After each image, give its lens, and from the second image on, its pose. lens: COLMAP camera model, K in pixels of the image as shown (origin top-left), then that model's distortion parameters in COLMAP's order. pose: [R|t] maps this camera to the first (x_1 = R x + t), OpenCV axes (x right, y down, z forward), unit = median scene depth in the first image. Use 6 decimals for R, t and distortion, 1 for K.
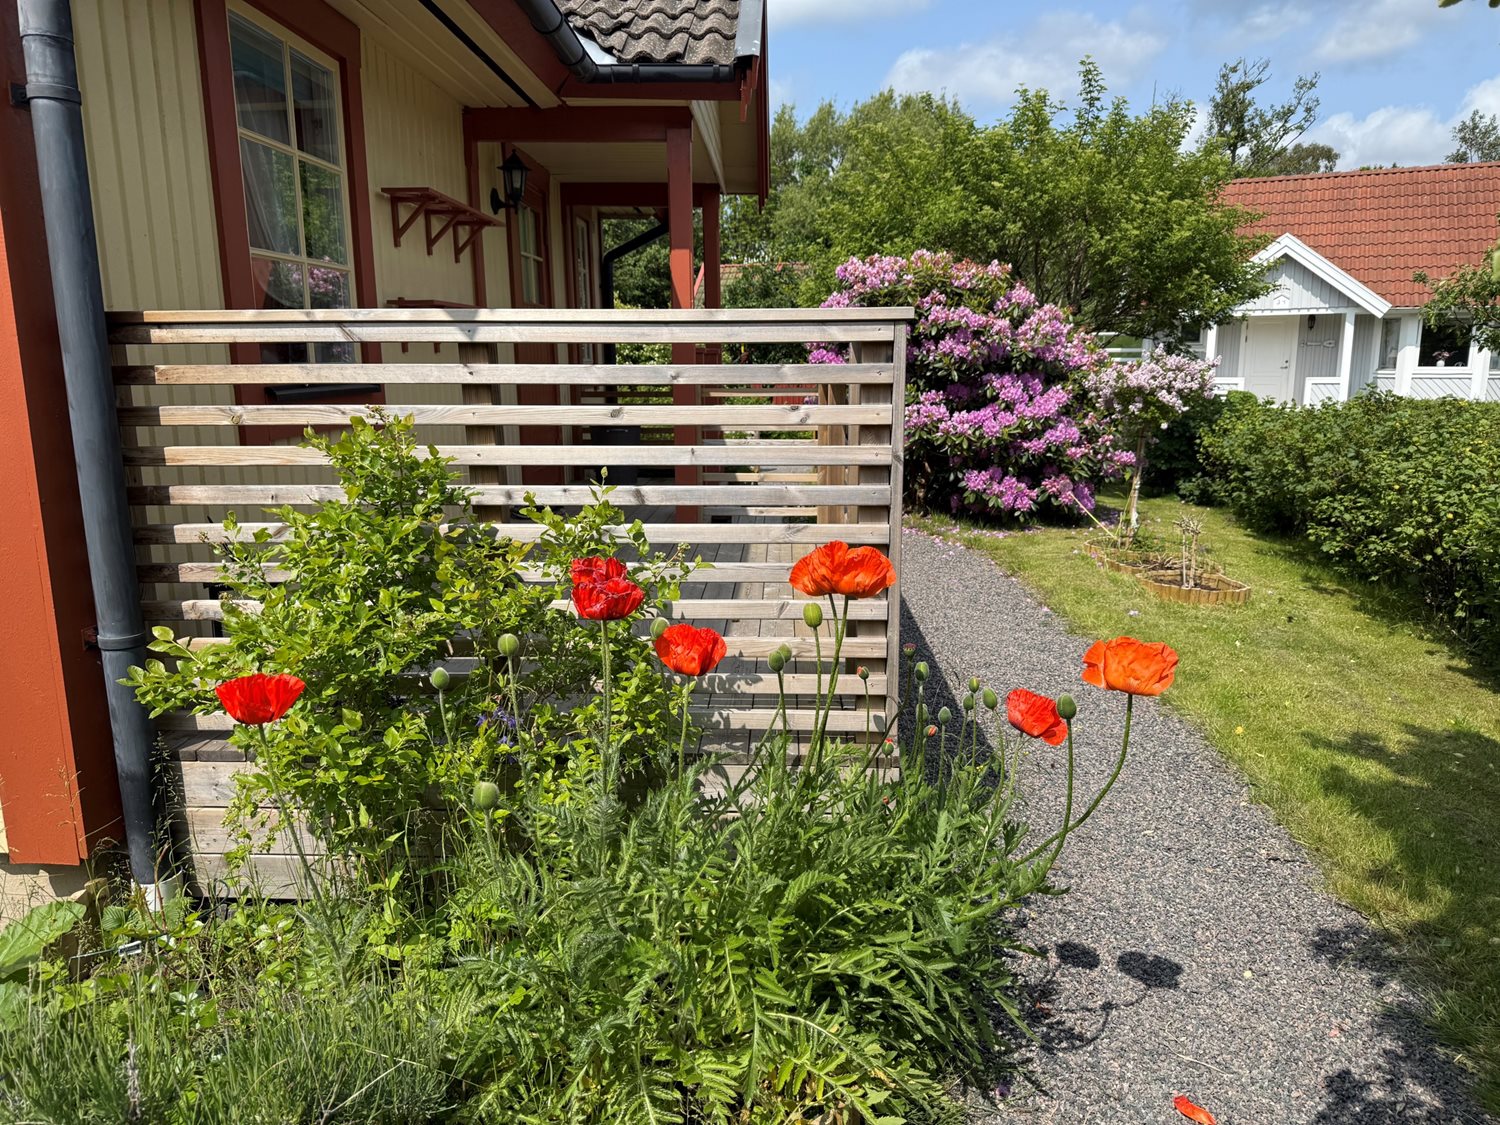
lens RADIAL K [[1021.6, 0, 736.4], [0, 1021.6, 569.6], [0, 0, 1]] dist [0.034045, -0.018195]
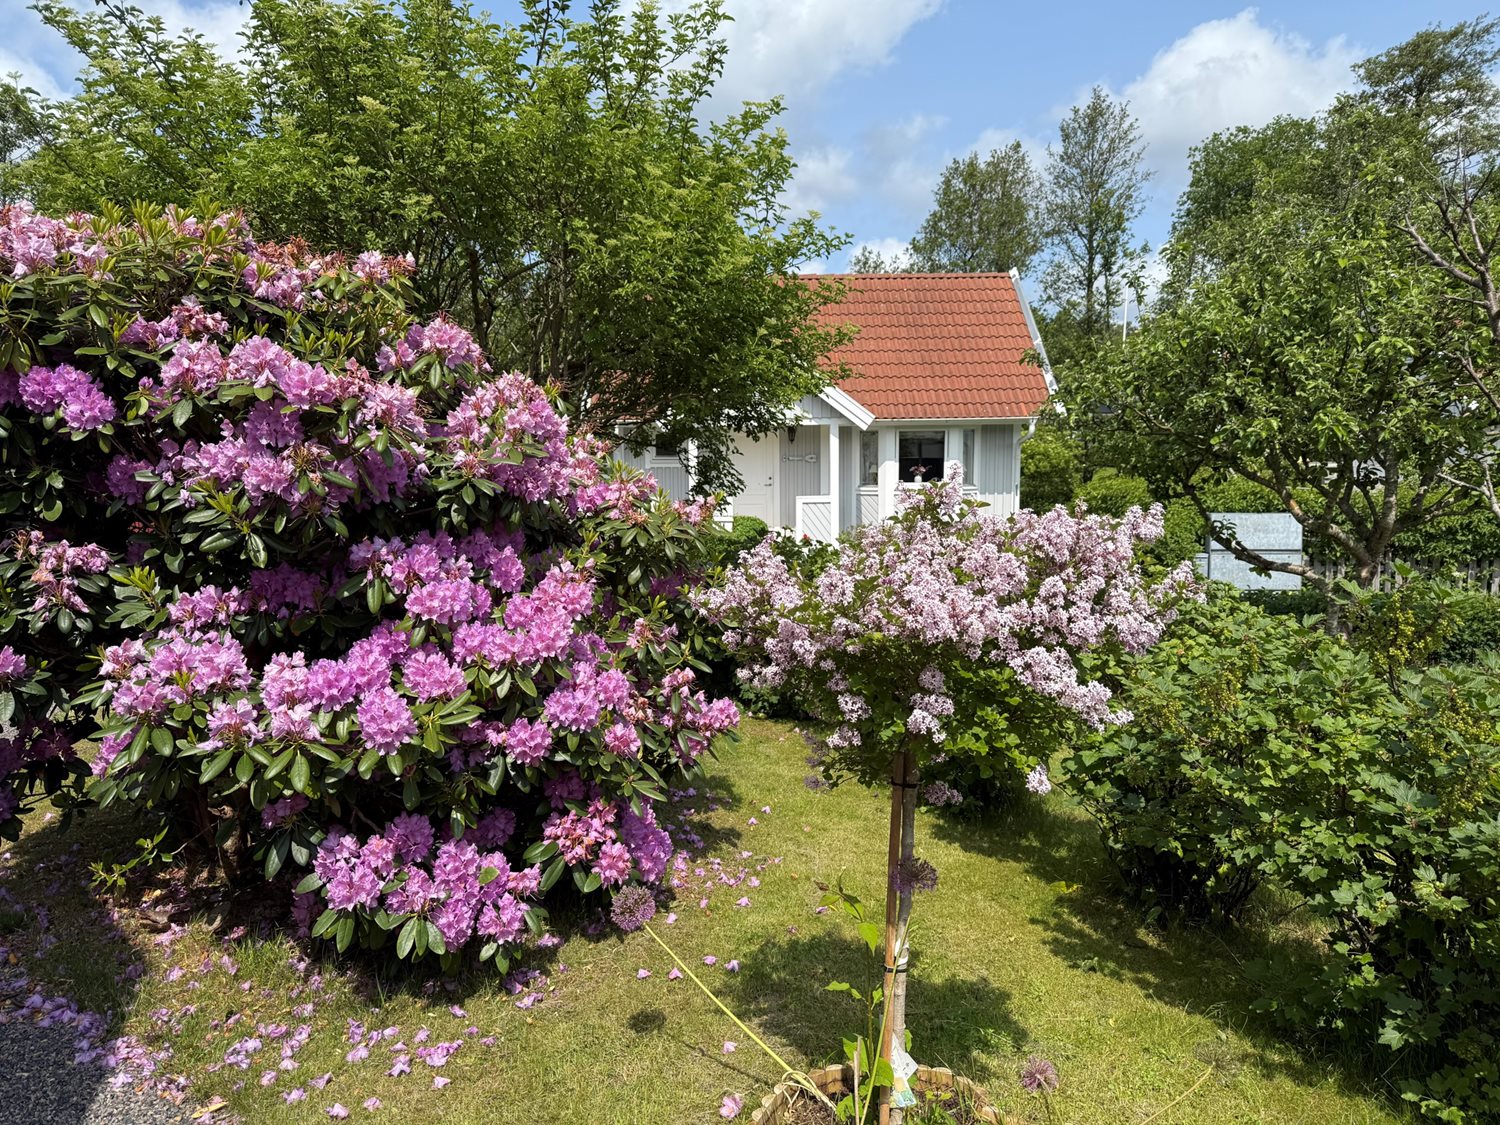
lens RADIAL K [[1021.6, 0, 757.2], [0, 1021.6, 573.5], [0, 0, 1]] dist [0.034045, -0.018195]
pose [[0.857489, -0.053645, 0.511697, 0.181681], [0.104623, 0.991951, -0.071330, -0.142296], [-0.503752, 0.114700, 0.856200, 0.643635]]
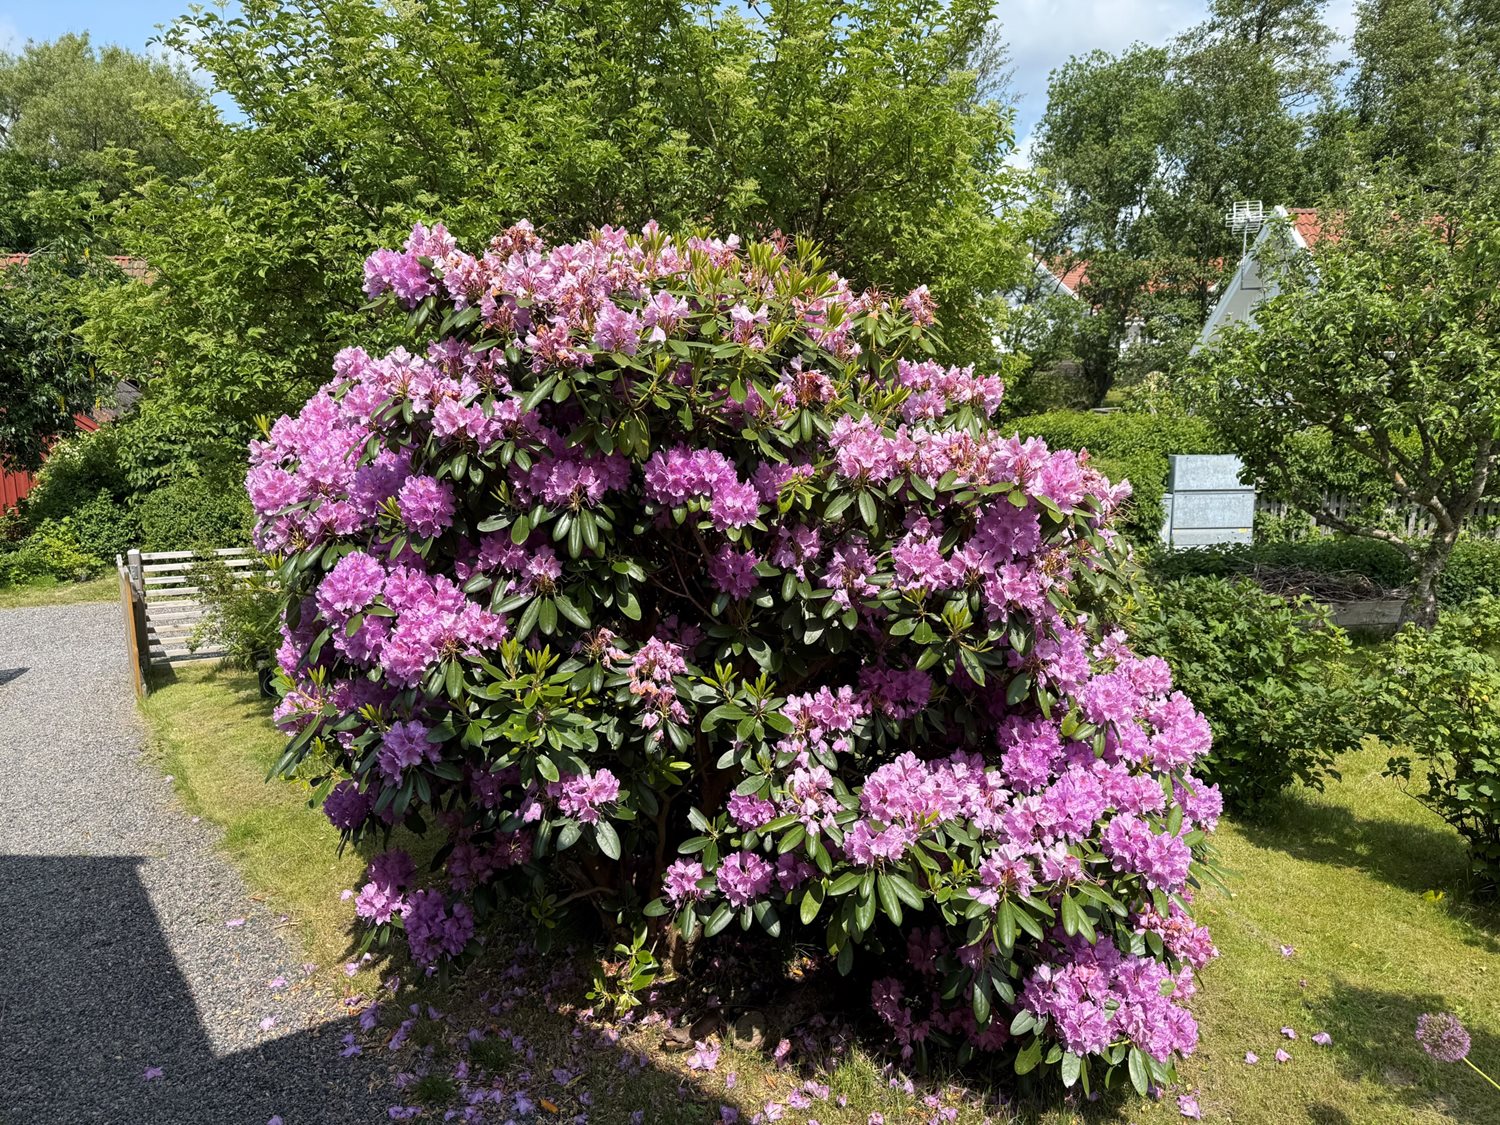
lens RADIAL K [[1021.6, 0, 748.0], [0, 1021.6, 565.9], [0, 0, 1]] dist [0.034045, -0.018195]
pose [[0.766310, -0.113062, 0.632445, -0.012886], [0.126450, 0.991681, 0.024068, -0.231697], [-0.629905, 0.061529, 0.774231, 0.812919]]
